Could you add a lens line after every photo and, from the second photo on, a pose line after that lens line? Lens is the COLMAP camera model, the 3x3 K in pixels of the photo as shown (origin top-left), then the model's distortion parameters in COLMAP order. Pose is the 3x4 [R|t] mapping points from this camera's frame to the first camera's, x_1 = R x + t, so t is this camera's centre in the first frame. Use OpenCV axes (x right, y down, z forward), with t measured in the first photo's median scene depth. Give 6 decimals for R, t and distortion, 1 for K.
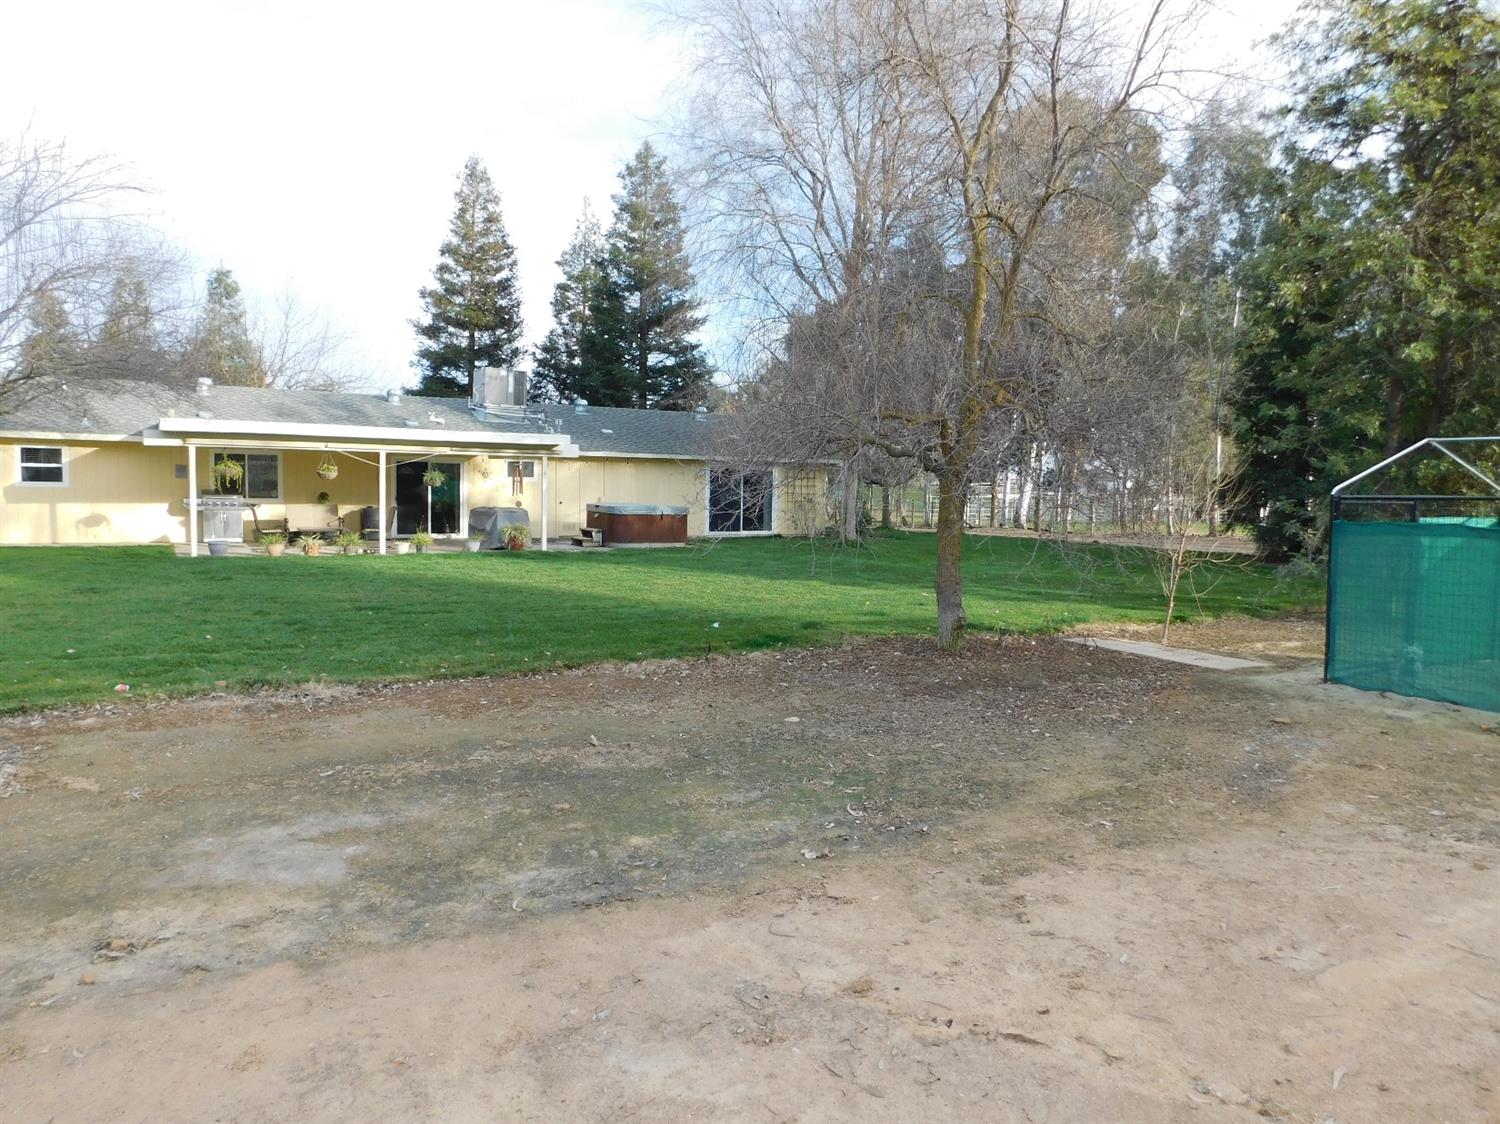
lens RADIAL K [[983.2, 0, 750.5], [0, 983.2, 552.0], [0, 0, 1]] dist [-0.066815, 0.042114]
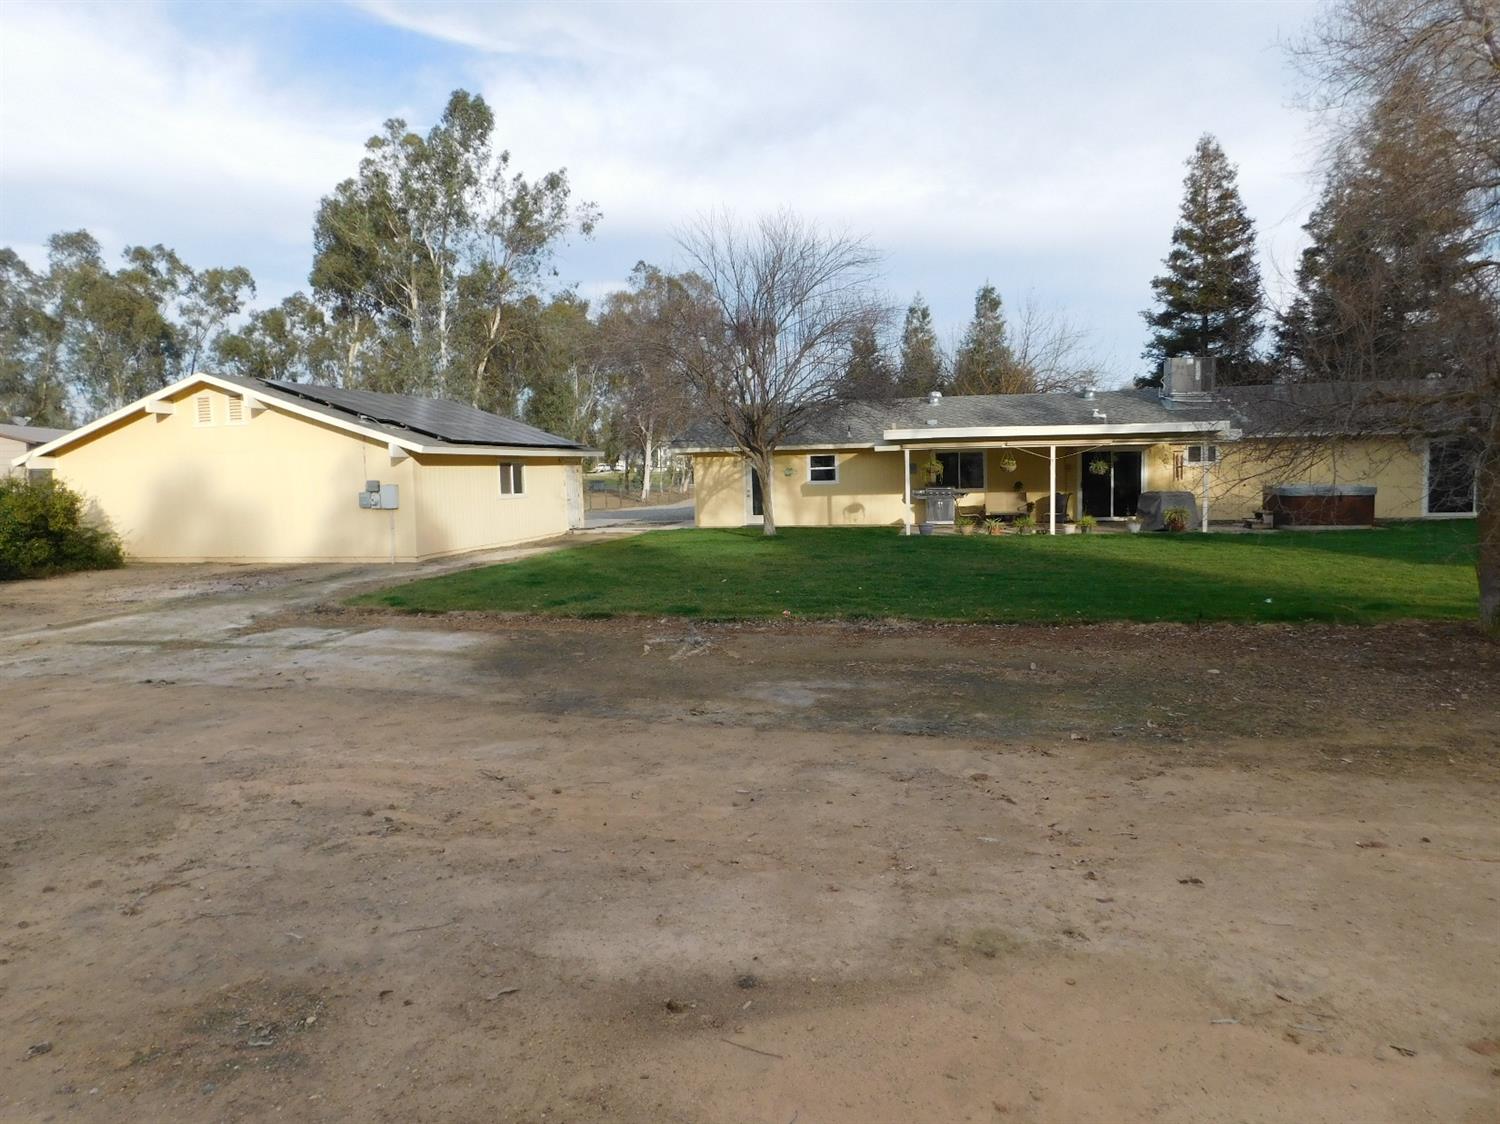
lens RADIAL K [[983.2, 0, 750.5], [0, 983.2, 552.0], [0, 0, 1]] dist [-0.066815, 0.042114]
pose [[0.719291, 0.018666, -0.694458, 0.156553], [-0.006774, 0.999780, 0.019857, 0.002114], [0.694676, -0.009578, 0.719259, -0.081697]]
